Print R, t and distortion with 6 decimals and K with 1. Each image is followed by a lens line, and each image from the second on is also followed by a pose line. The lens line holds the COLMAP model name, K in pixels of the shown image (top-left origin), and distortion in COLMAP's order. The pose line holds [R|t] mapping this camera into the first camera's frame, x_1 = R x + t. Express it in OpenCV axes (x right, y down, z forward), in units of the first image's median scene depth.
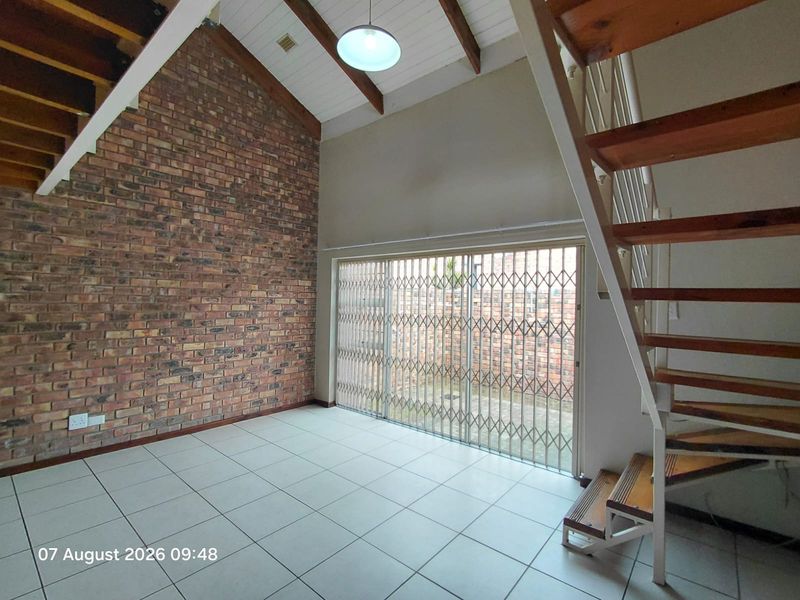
lens RADIAL K [[364.7, 0, 400.0], [0, 364.7, 300.0], [0, 0, 1]] dist [0.000053, 0.000078]
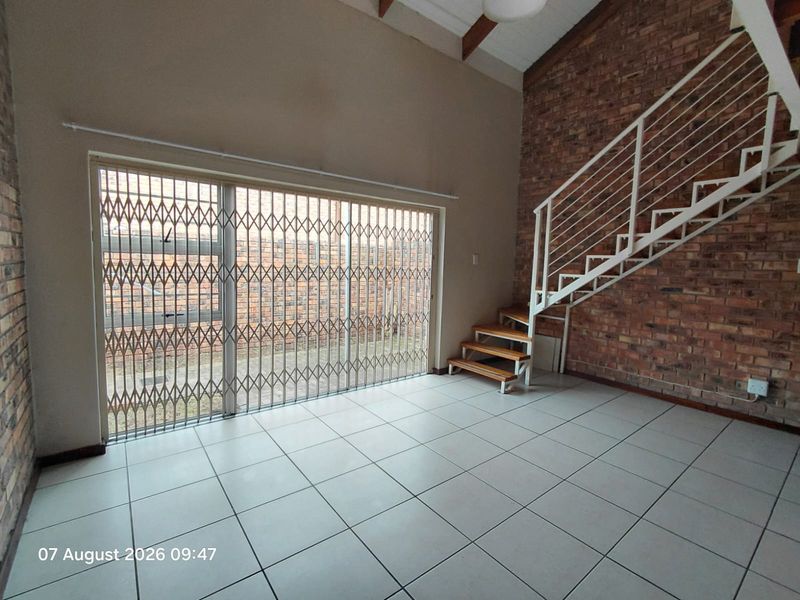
lens RADIAL K [[376.5, 0, 405.4], [0, 376.5, 295.1], [0, 0, 1]] dist [-0.000156, 0.007472]
pose [[0.195440, -0.114171, 0.974047, -0.773227], [-0.044571, 0.991140, 0.125118, -0.011046], [-0.979702, -0.067867, 0.188619, 0.640125]]
